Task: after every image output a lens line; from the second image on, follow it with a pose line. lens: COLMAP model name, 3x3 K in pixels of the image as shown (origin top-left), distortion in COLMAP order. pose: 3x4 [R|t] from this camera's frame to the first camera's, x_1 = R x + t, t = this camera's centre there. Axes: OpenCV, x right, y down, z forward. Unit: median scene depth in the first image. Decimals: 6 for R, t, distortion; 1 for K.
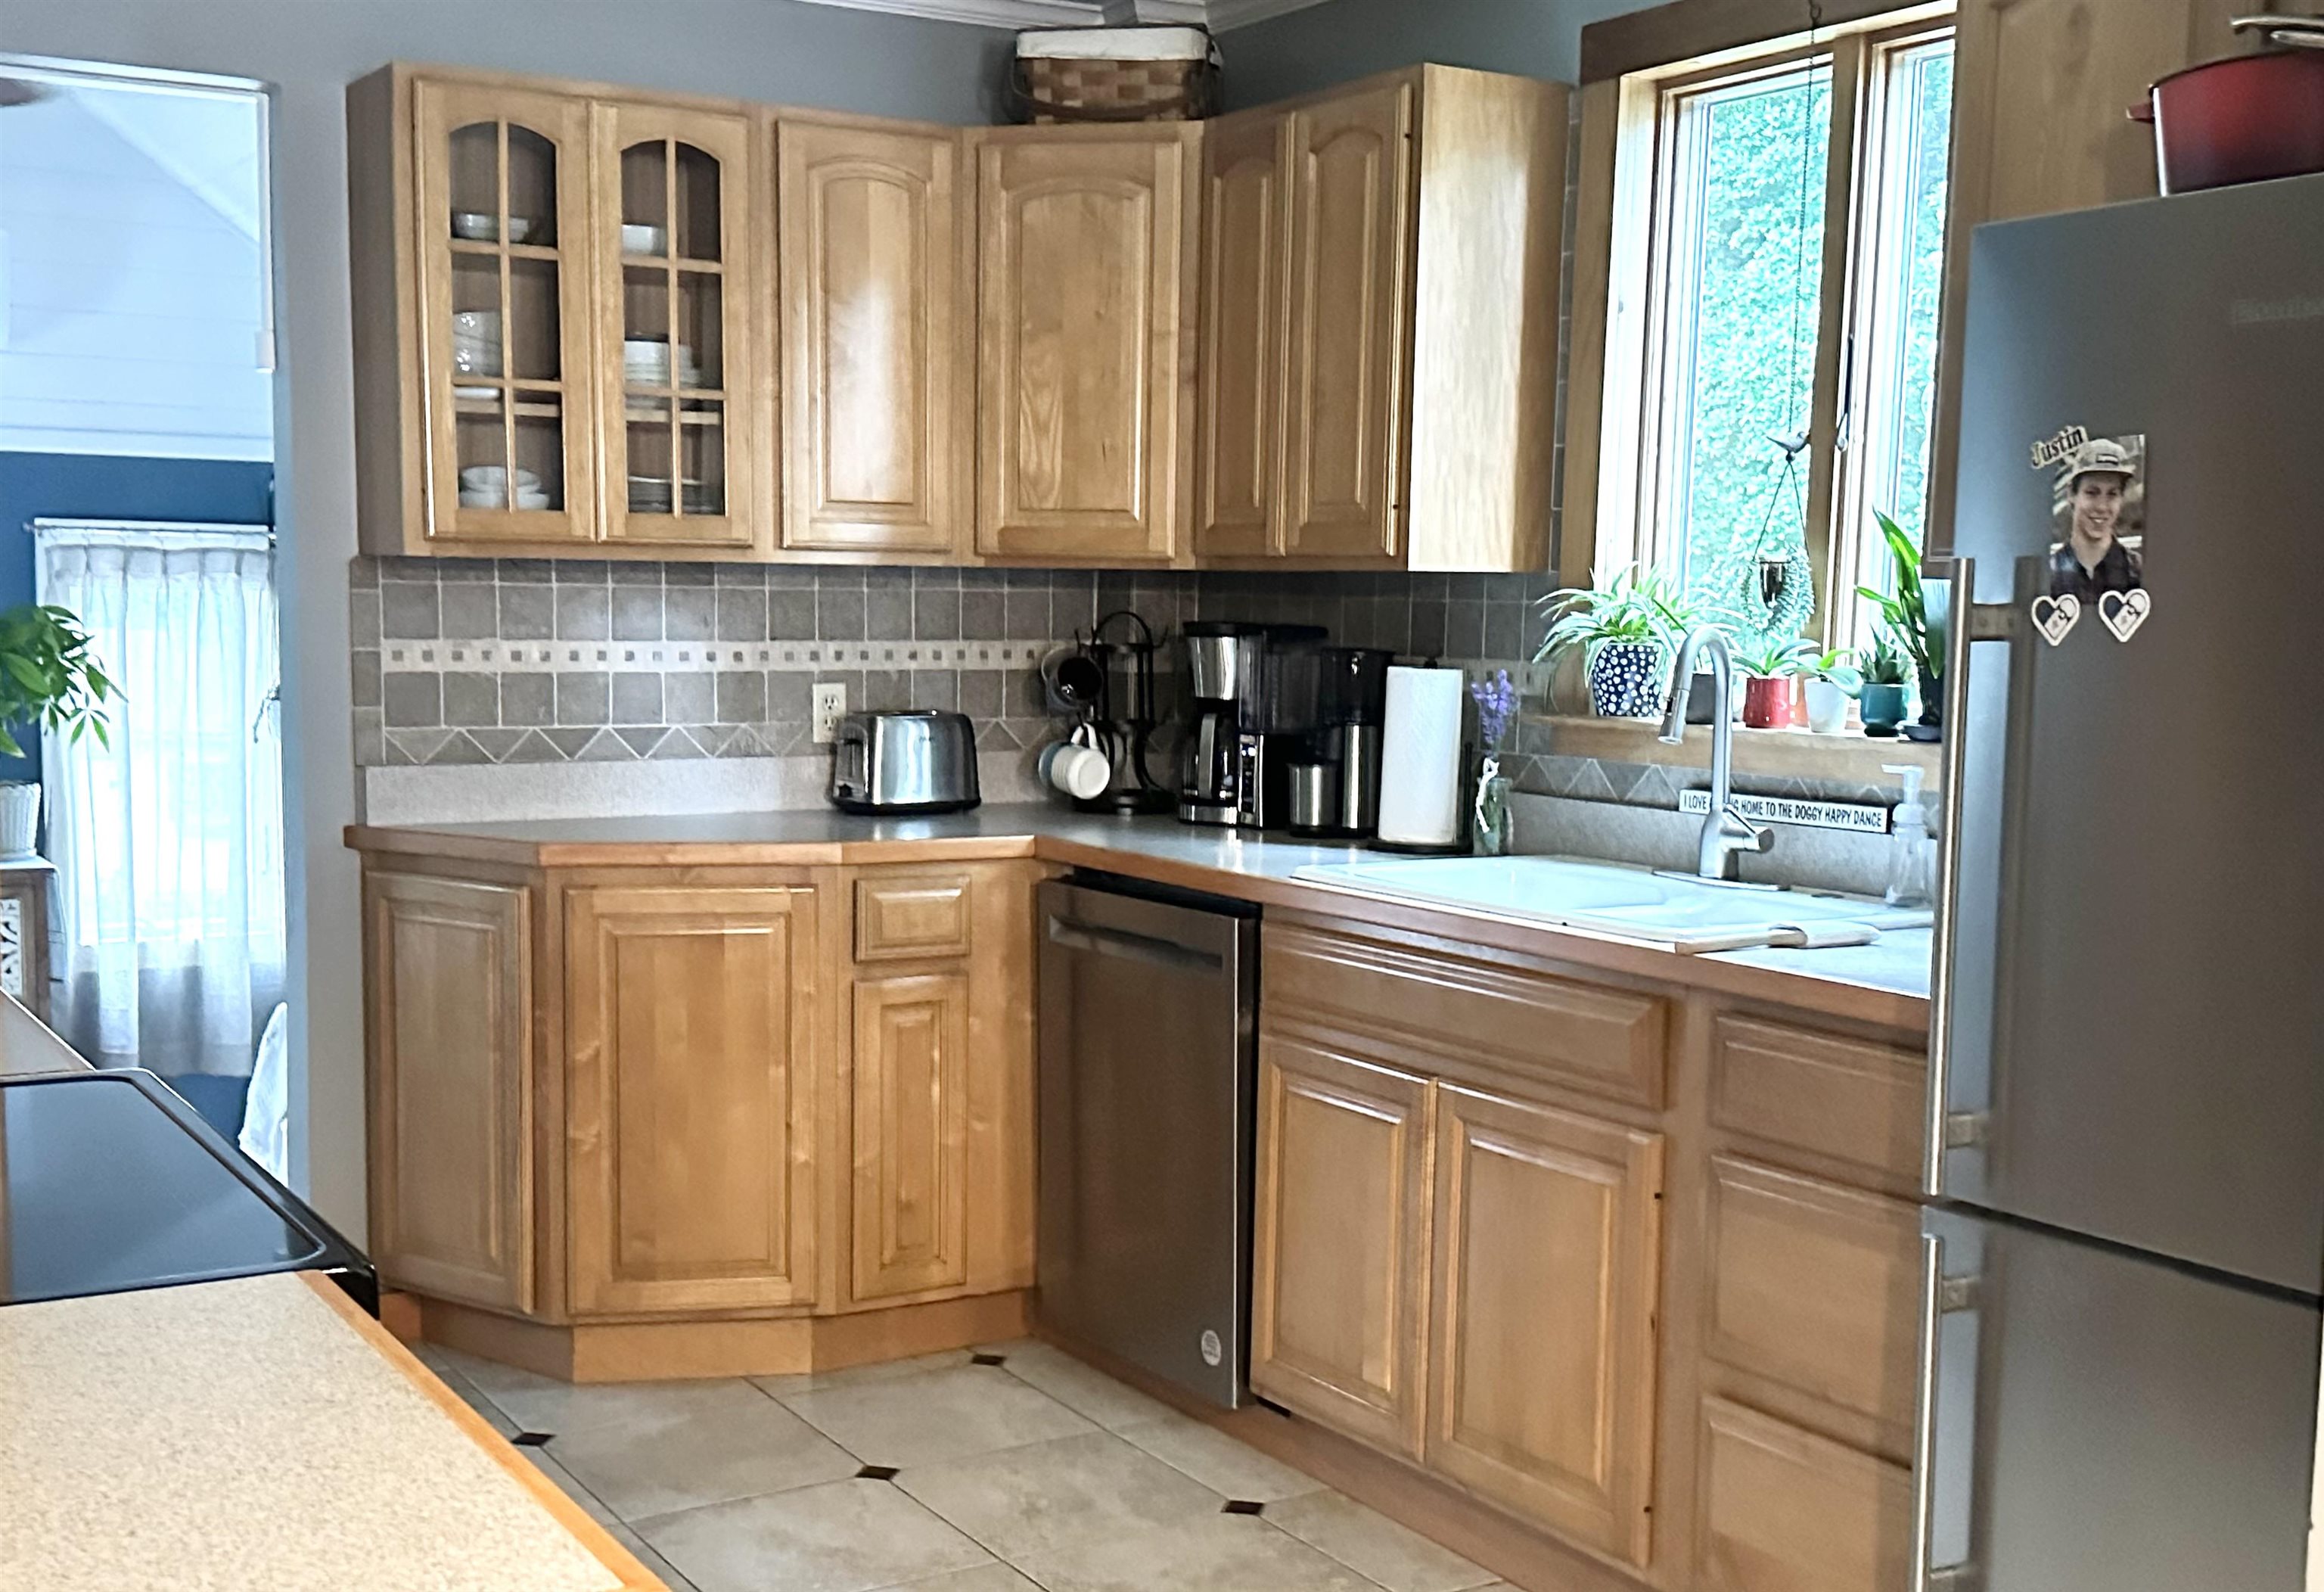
lens RADIAL K [[2646.5, 0, 1119.7], [0, 2646.5, 911.9], [0, 0, 1]] dist [0.076948, 0.002371]
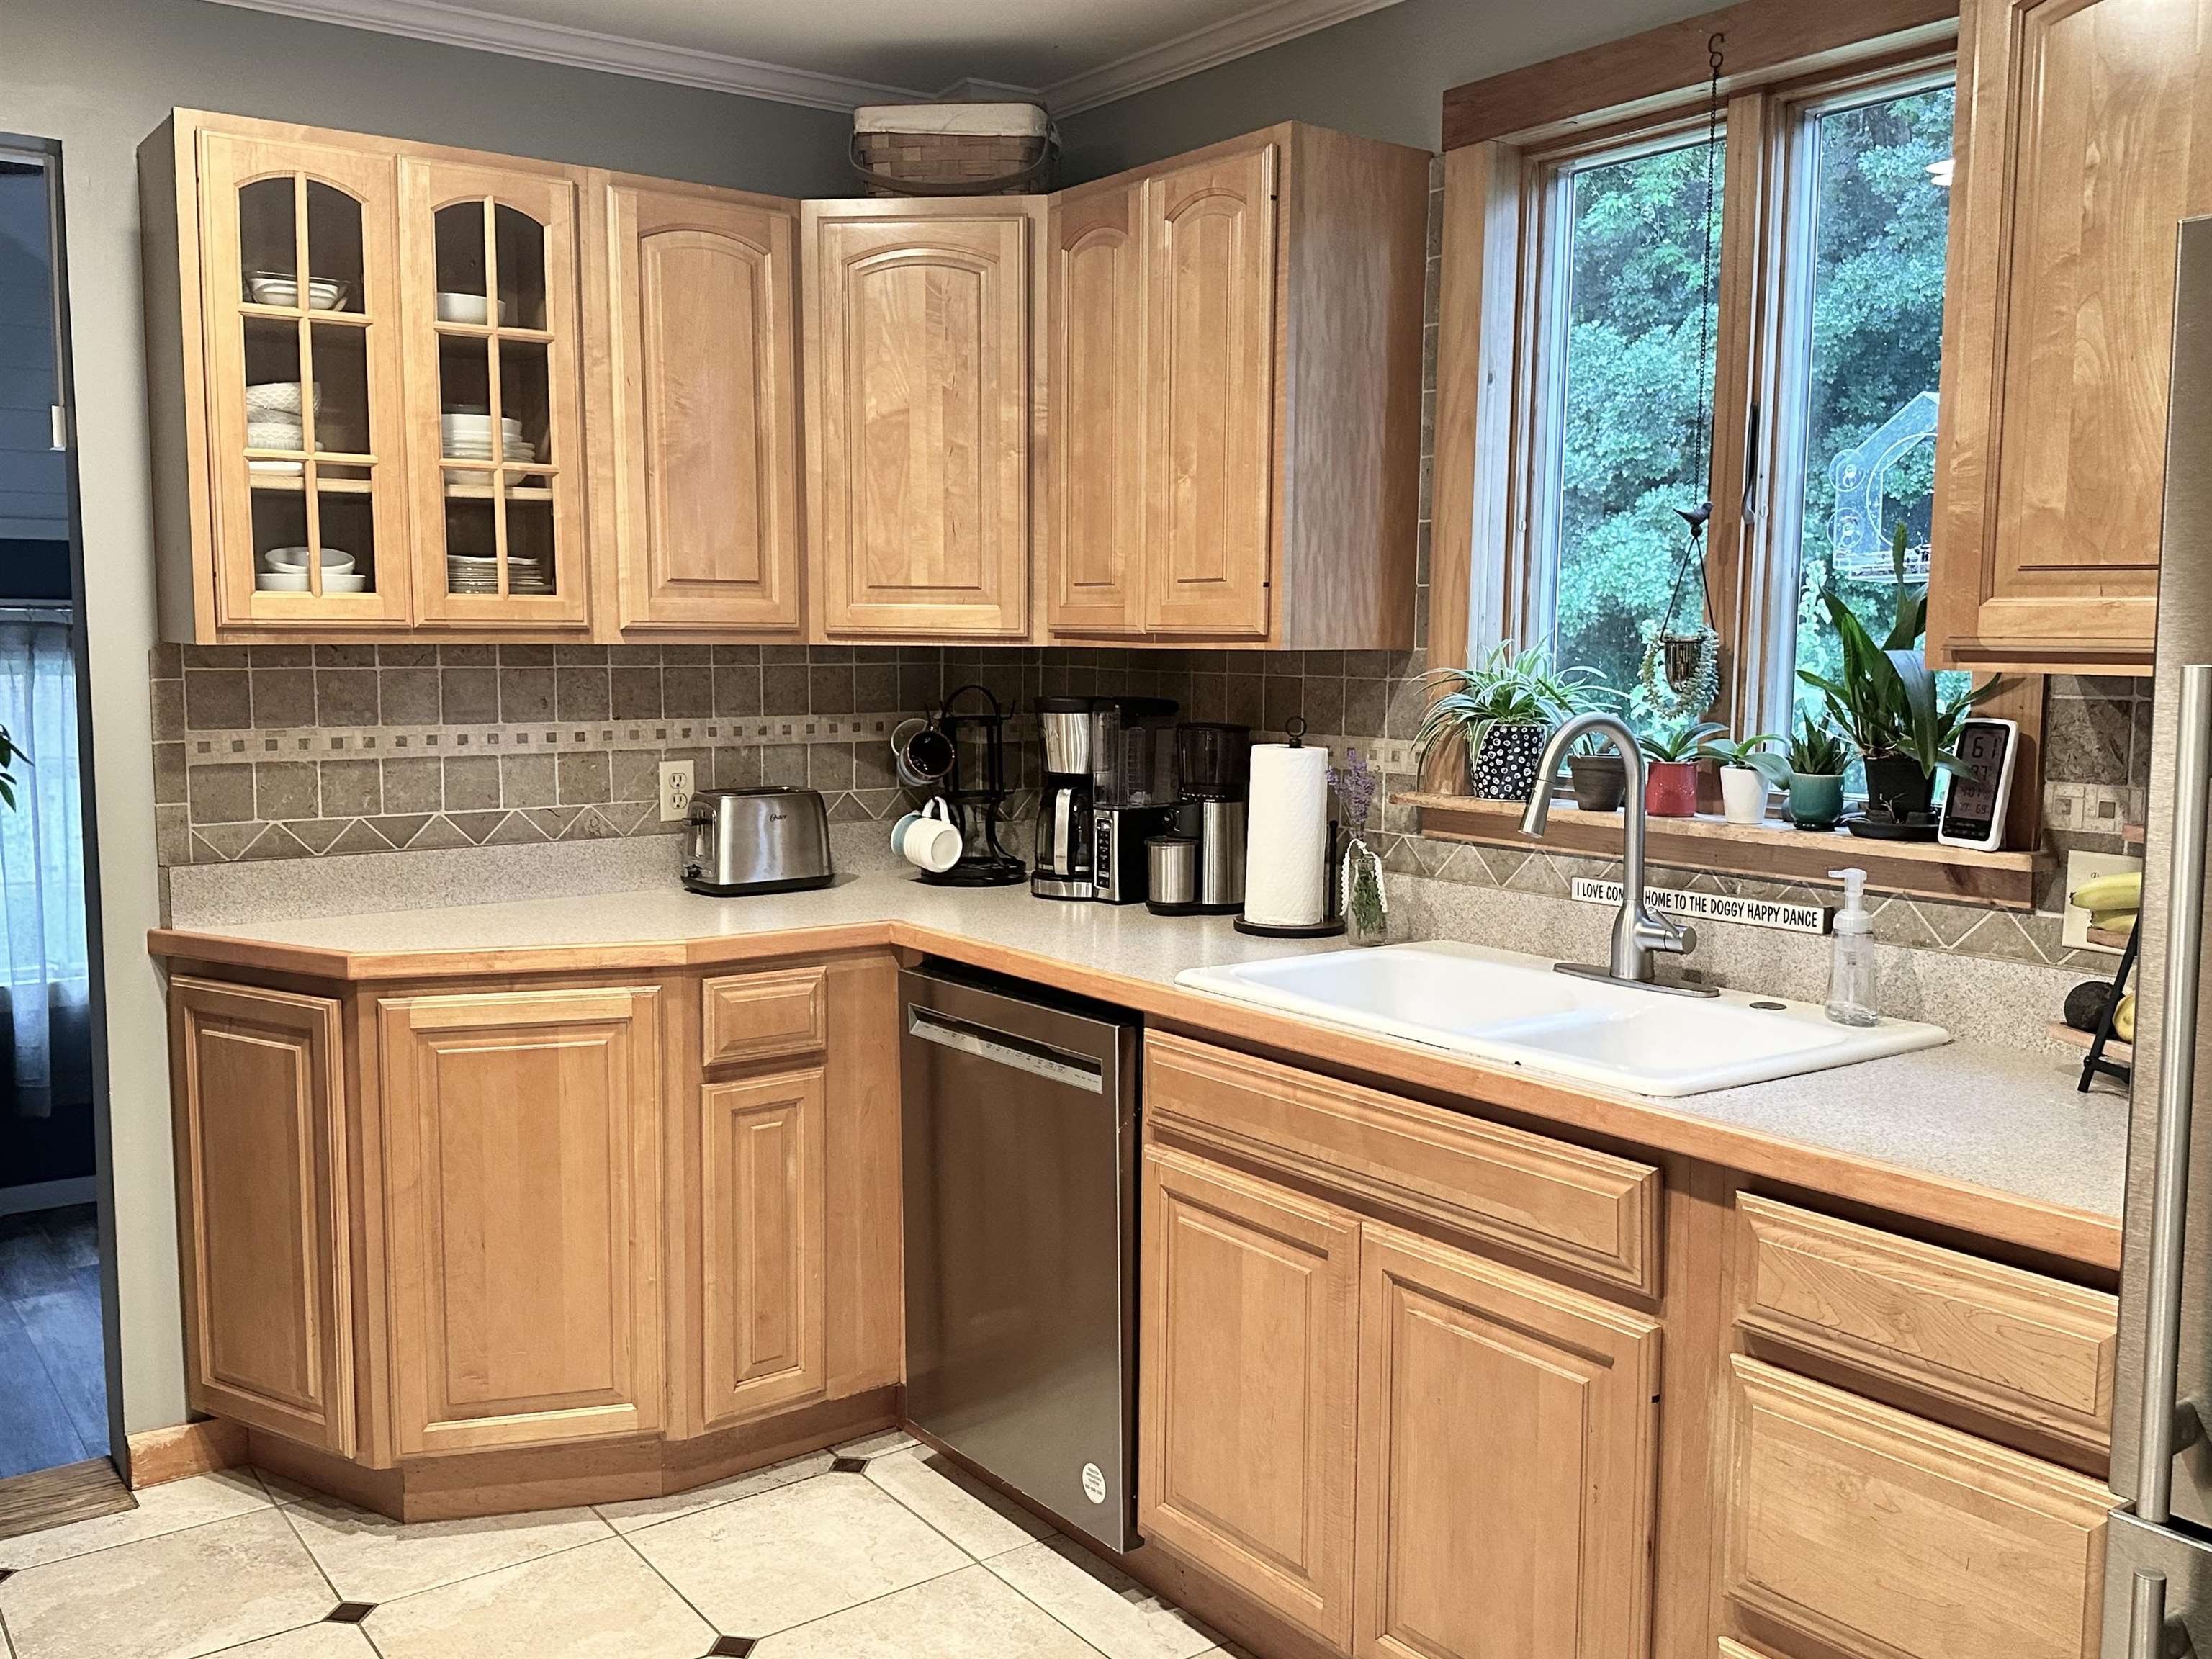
lens RADIAL K [[1946.1, 0, 1106.0], [0, 1946.1, 829.5], [0, 0, 1]] dist [0.171809, -0.463400]
pose [[0.995687, -0.018764, 0.090856, -0.017860], [0.020488, 0.999626, -0.018088, -0.047451], [-0.090483, 0.019871, 0.995700, 0.273805]]
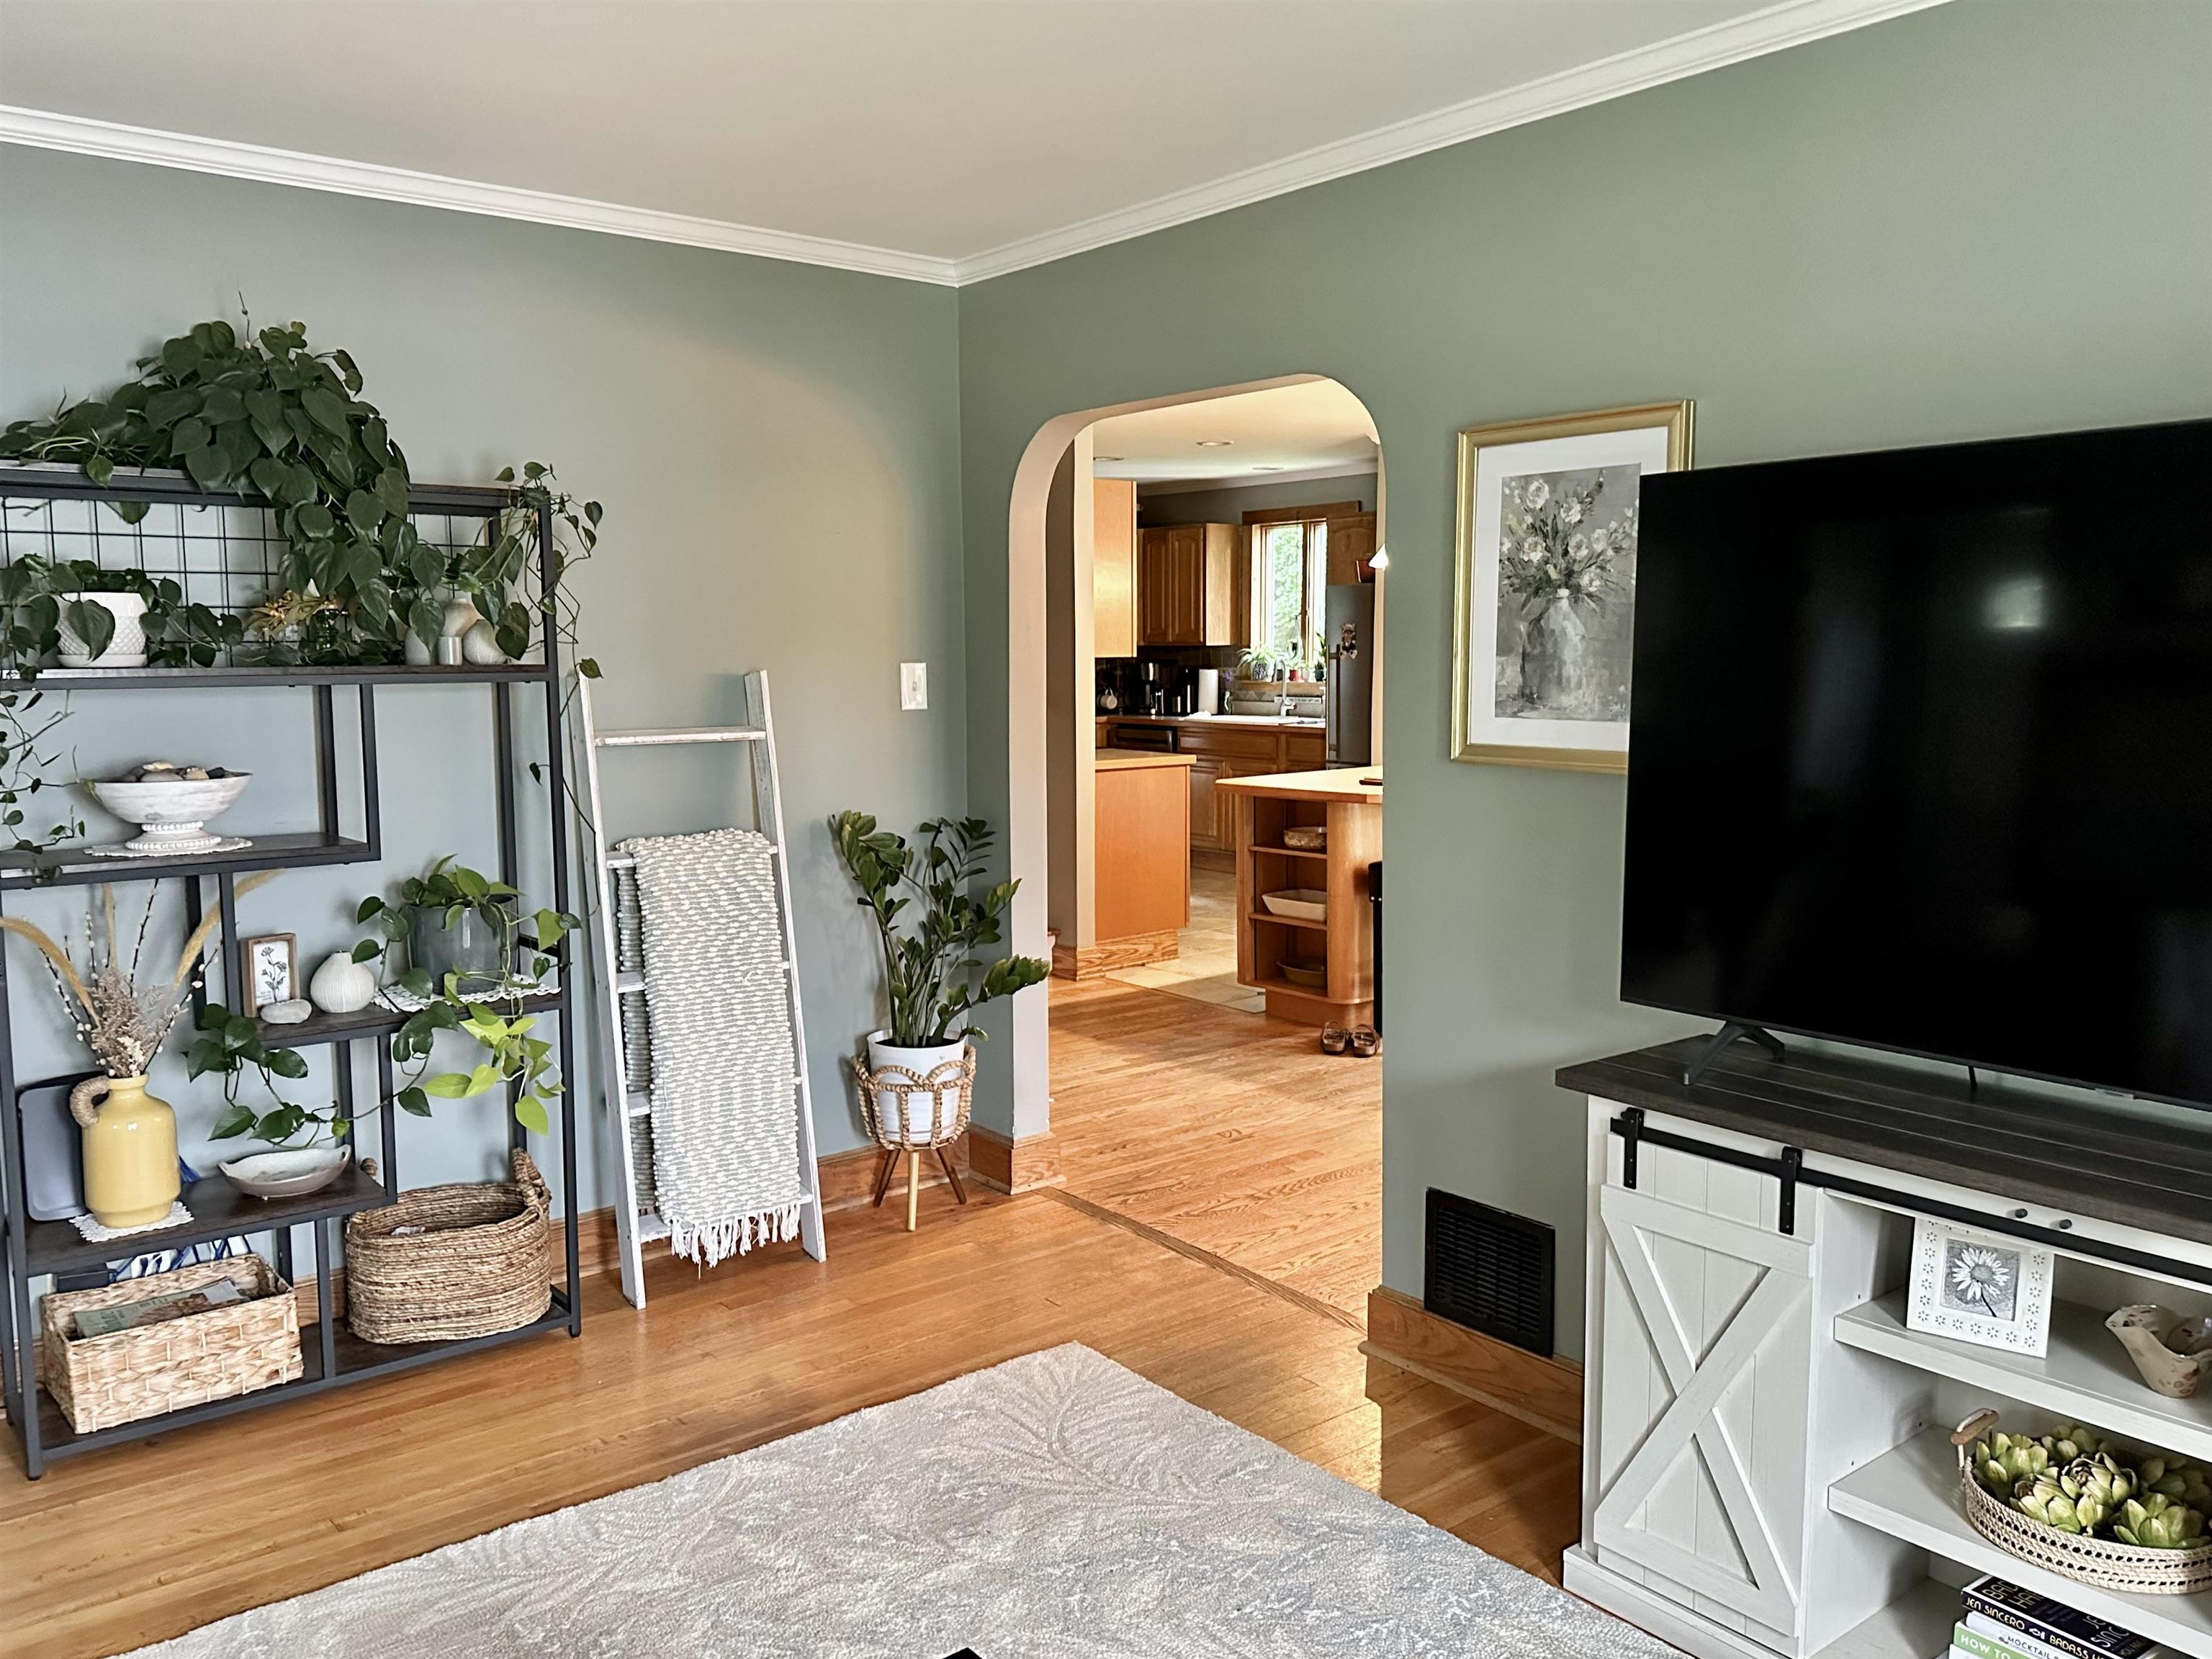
lens RADIAL K [[1711.8, 0, 1106.0], [0, 1711.8, 829.5], [0, 0, 1]] dist [0.046296, 0.000989]
pose [[0.991501, -0.036047, 0.125005, -0.344948], [0.037366, 0.999268, -0.008223, 0.152076], [-0.124617, 0.012824, 0.992122, -1.424817]]
